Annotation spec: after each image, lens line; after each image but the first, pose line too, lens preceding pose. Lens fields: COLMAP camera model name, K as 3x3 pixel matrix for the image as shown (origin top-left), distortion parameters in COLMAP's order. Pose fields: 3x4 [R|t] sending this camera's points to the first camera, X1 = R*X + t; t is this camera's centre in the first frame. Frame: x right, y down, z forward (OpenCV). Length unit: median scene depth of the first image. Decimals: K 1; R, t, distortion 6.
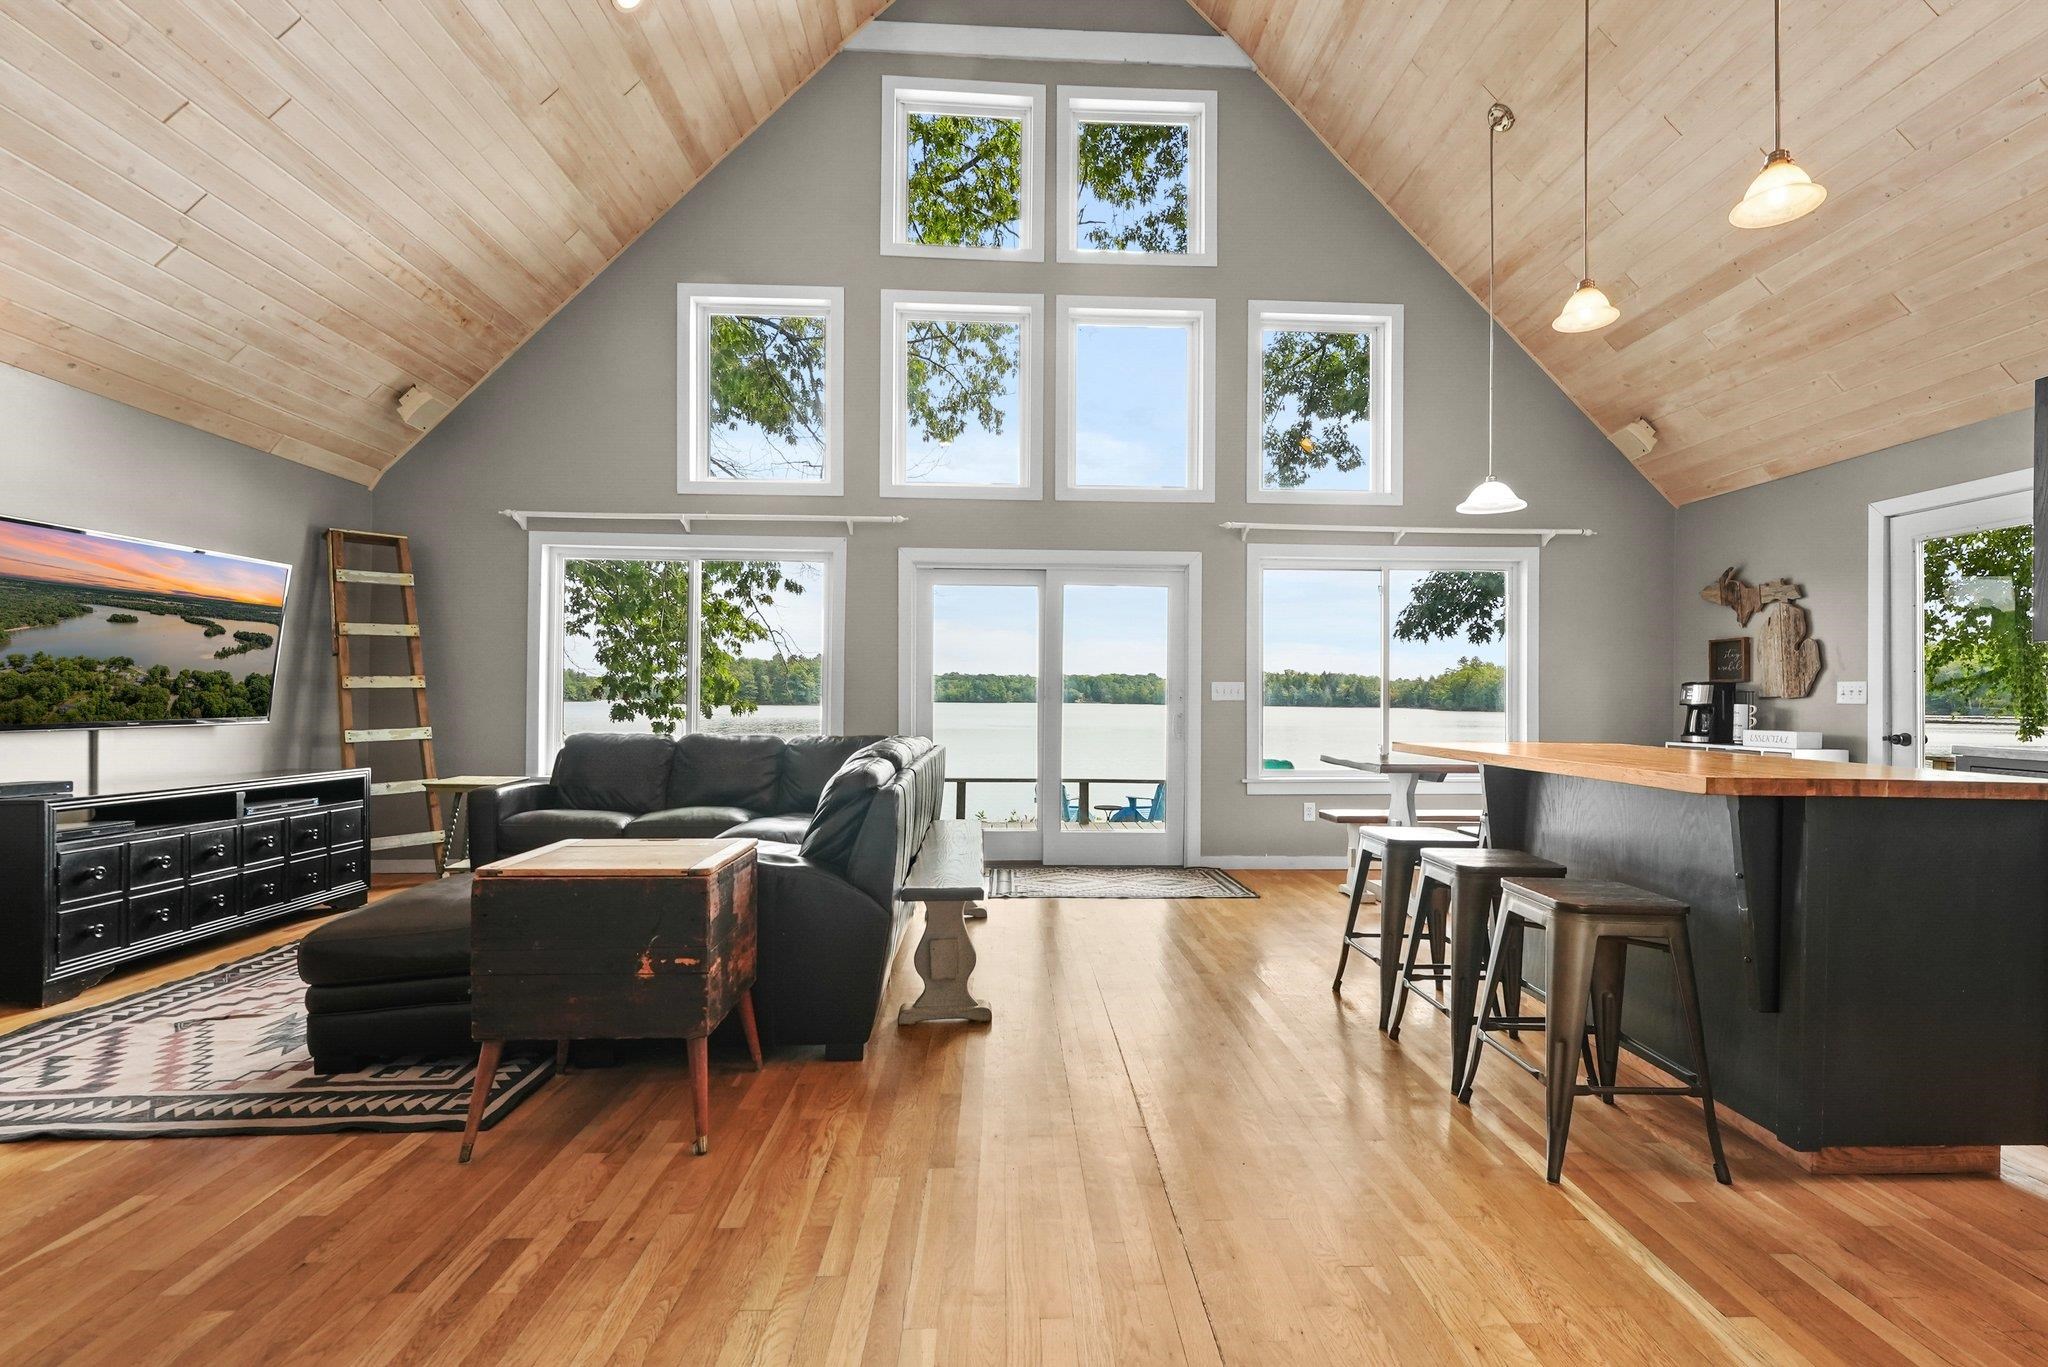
lens RADIAL K [[898.6, 0, 1030.0], [0, 898.6, 696.5], [0, 0, 1]] dist [0.001637, 0.000327]
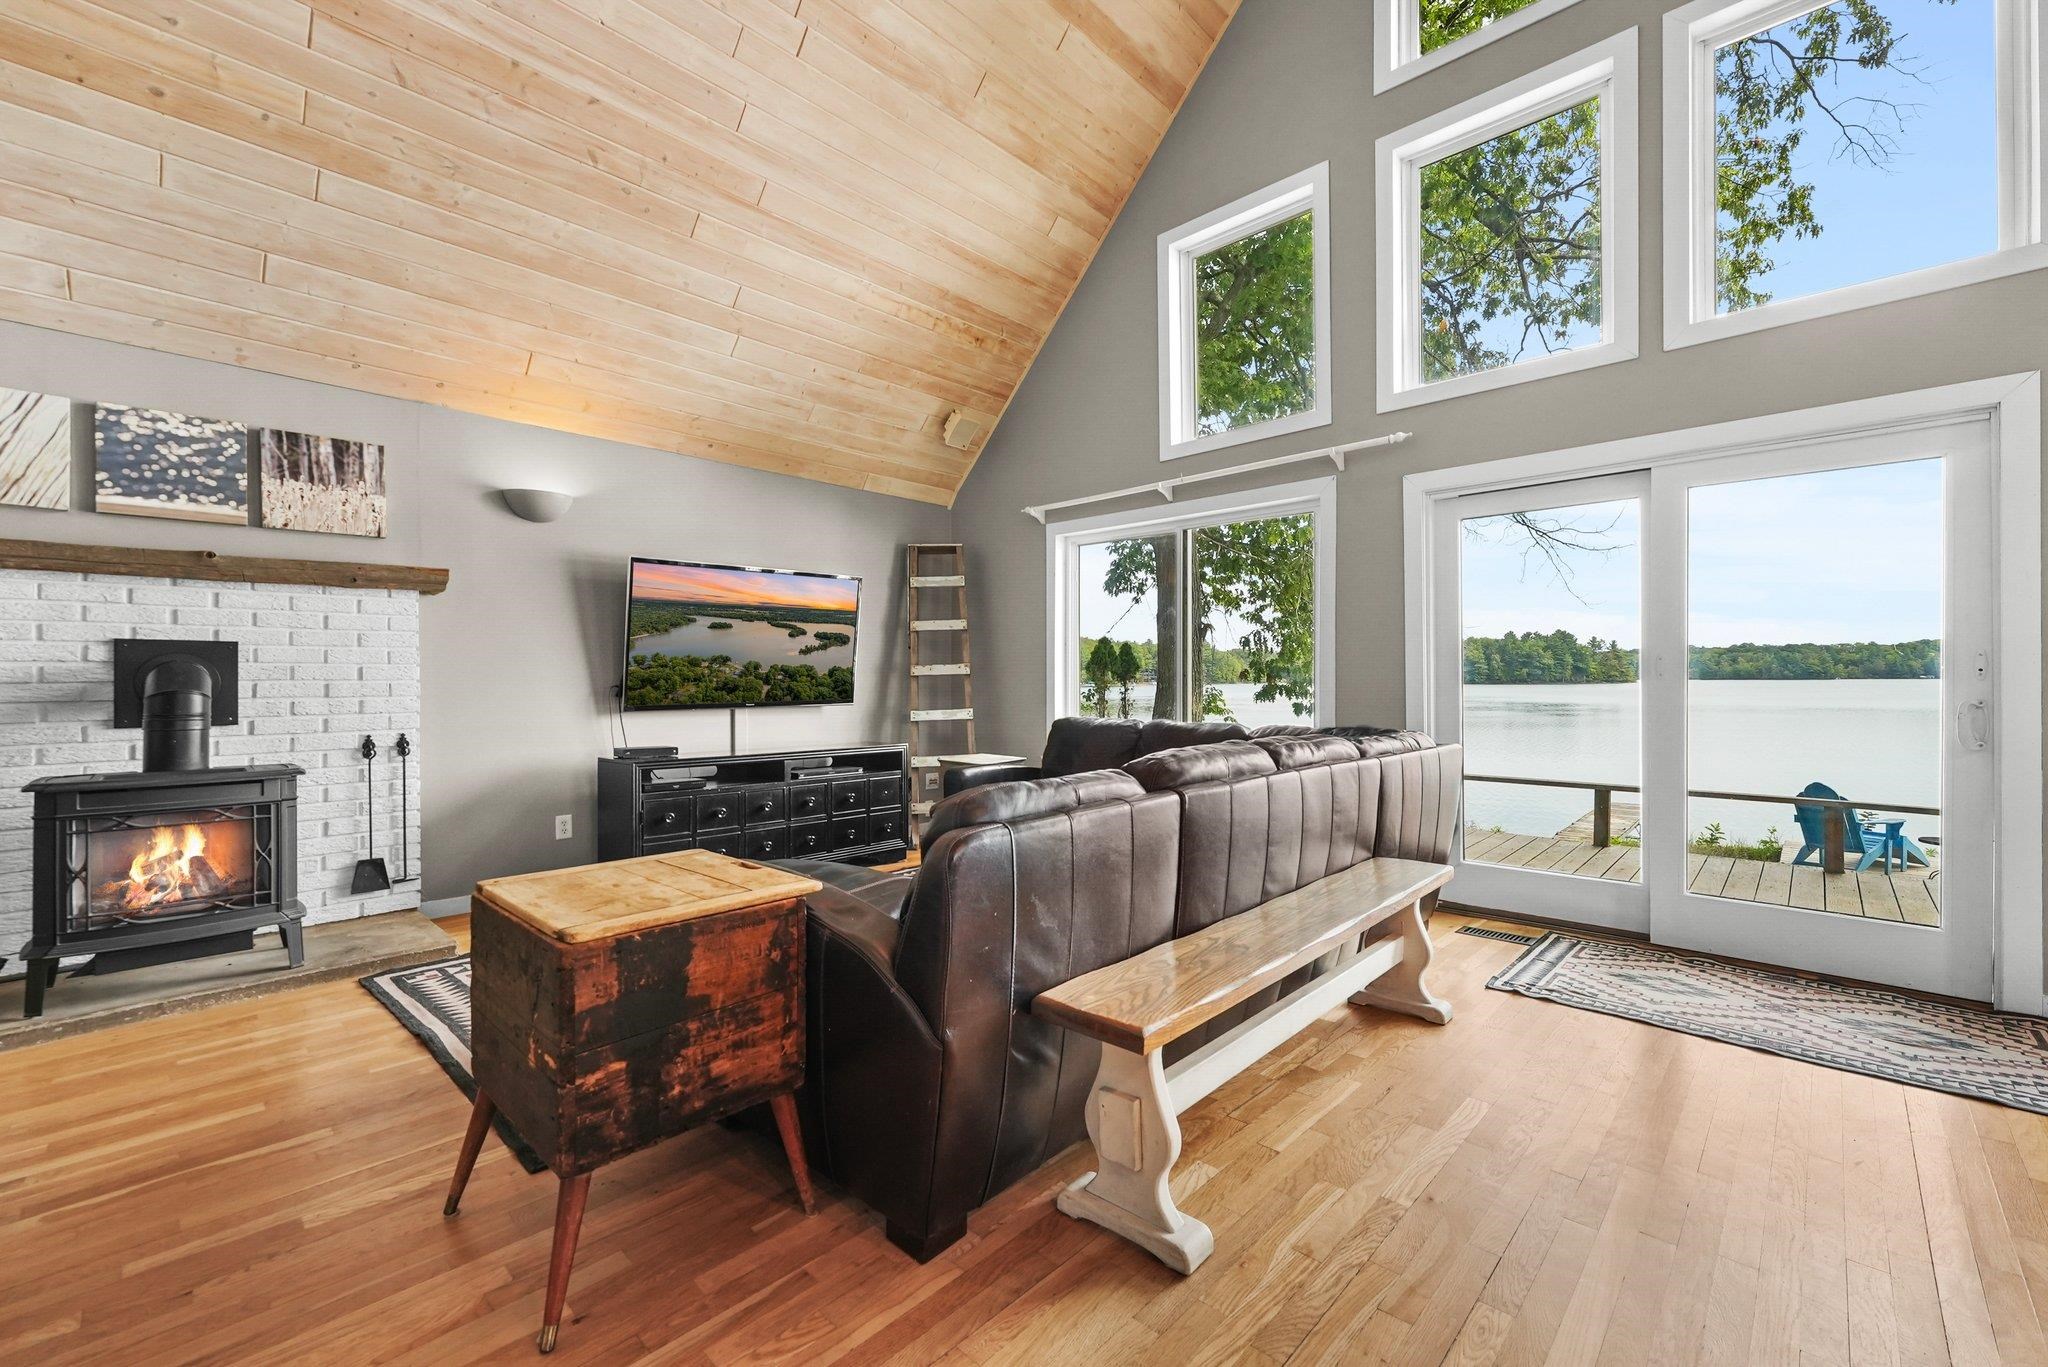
lens RADIAL K [[830.0, 0, 1043.2], [0, 830.0, 682.4], [0, 0, 1]] dist [-0.001889, 0.000191]
pose [[0.703795, -0.008056, -0.710358, 0.146288], [0.012583, 0.999920, 0.001127, 0.000722], [0.710292, -0.009731, 0.703840, 0.339410]]
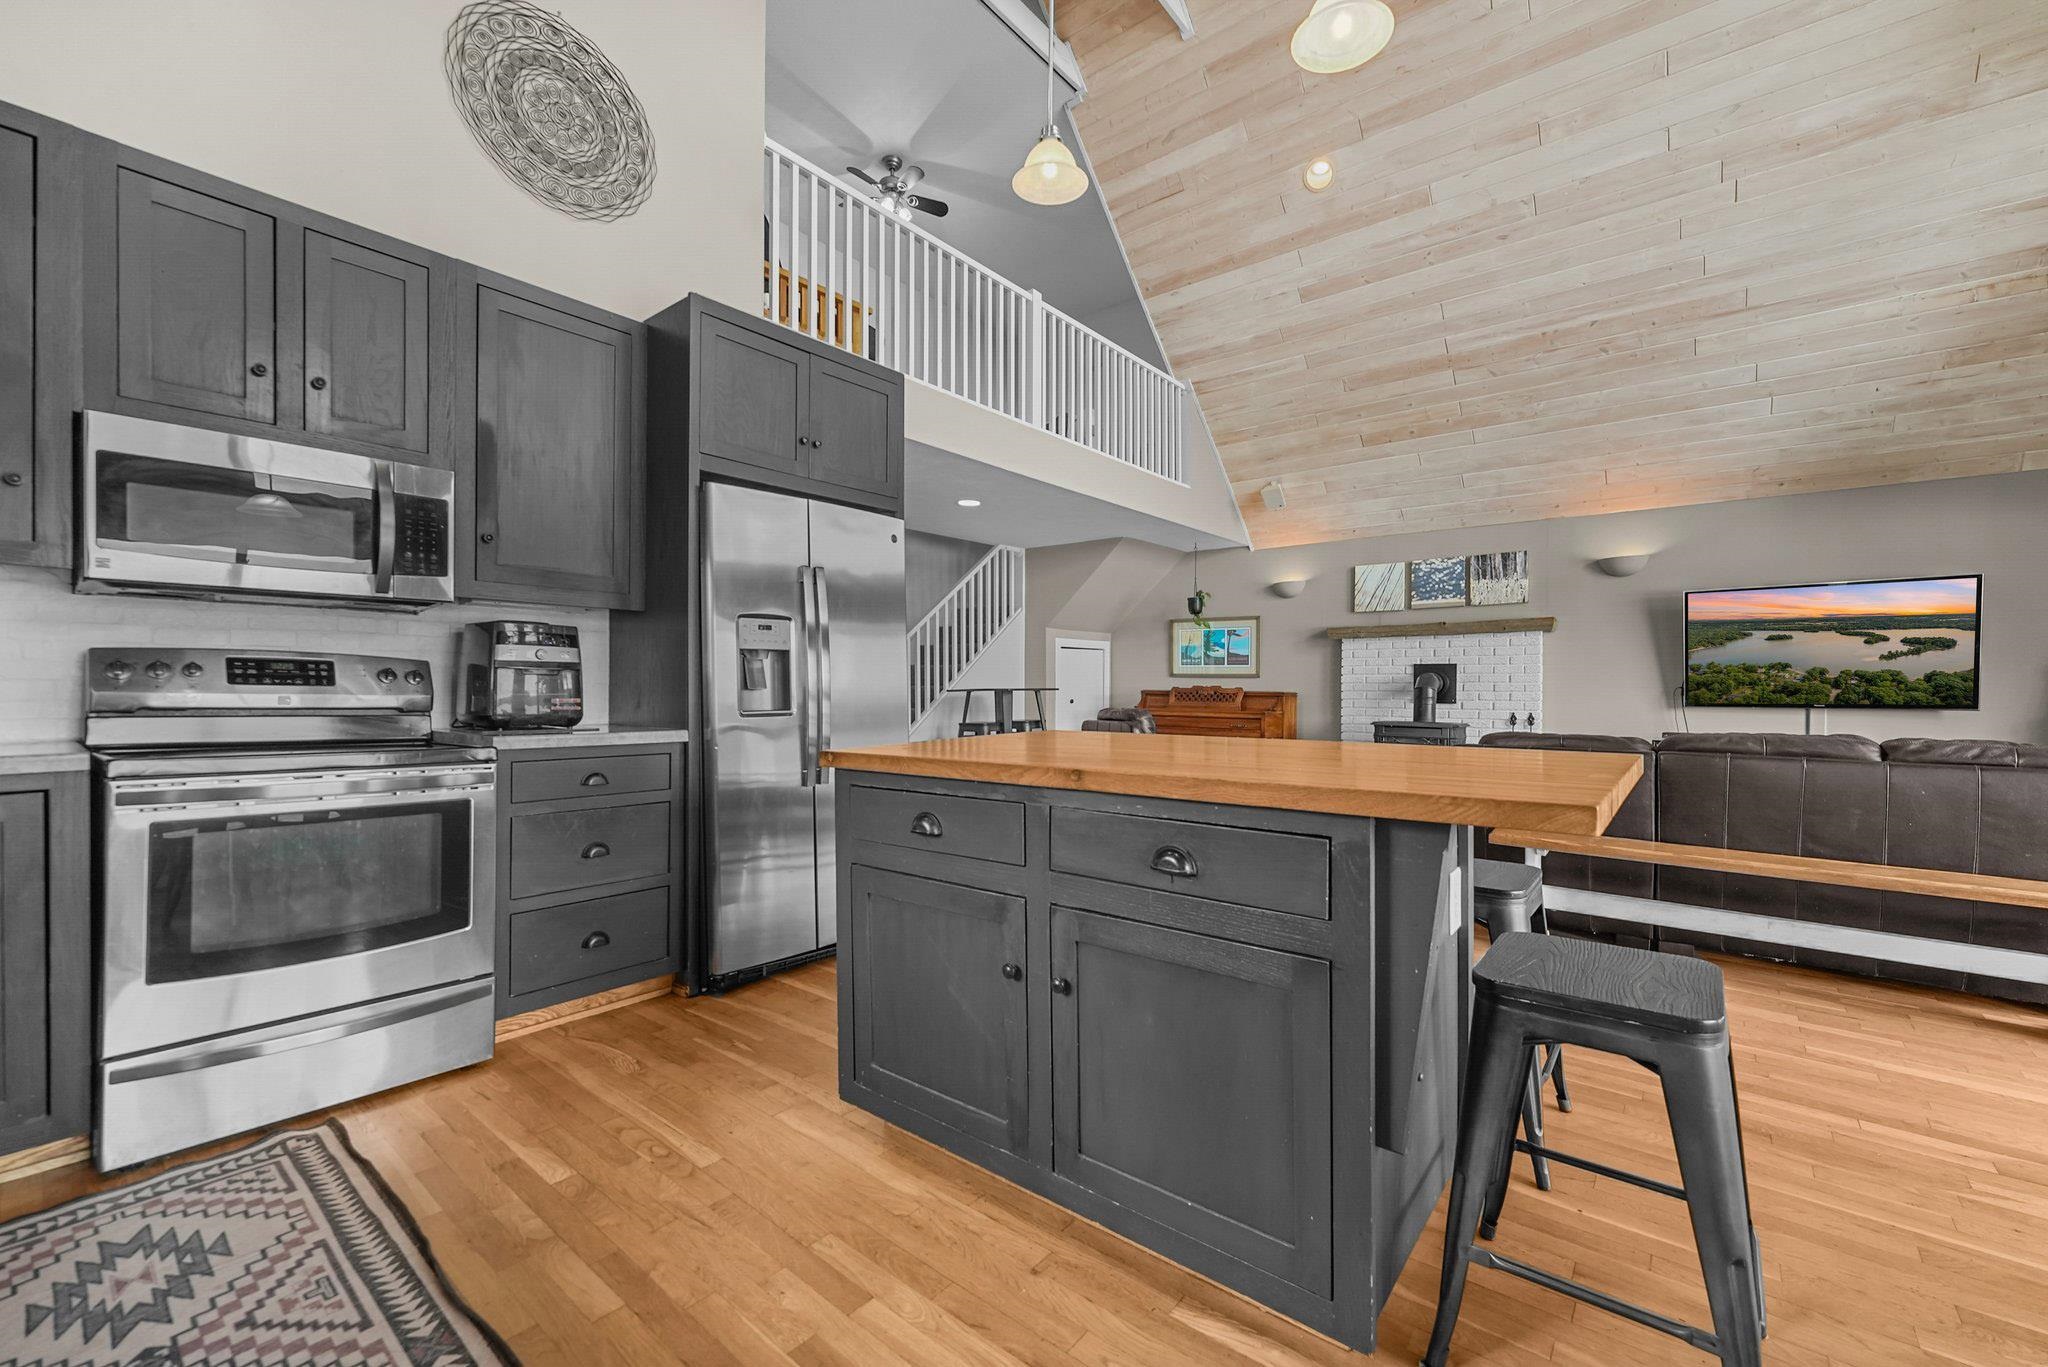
lens RADIAL K [[830.0, 0, 1035.2], [0, 830.0, 677.3], [0, 0, 1]] dist [-0.001889, 0.000191]
pose [[-0.656960, -0.011686, -0.753835, 0.690903], [-0.004061, 0.999920, -0.011962, 0.002594], [0.753915, -0.004797, -0.656955, 0.708634]]
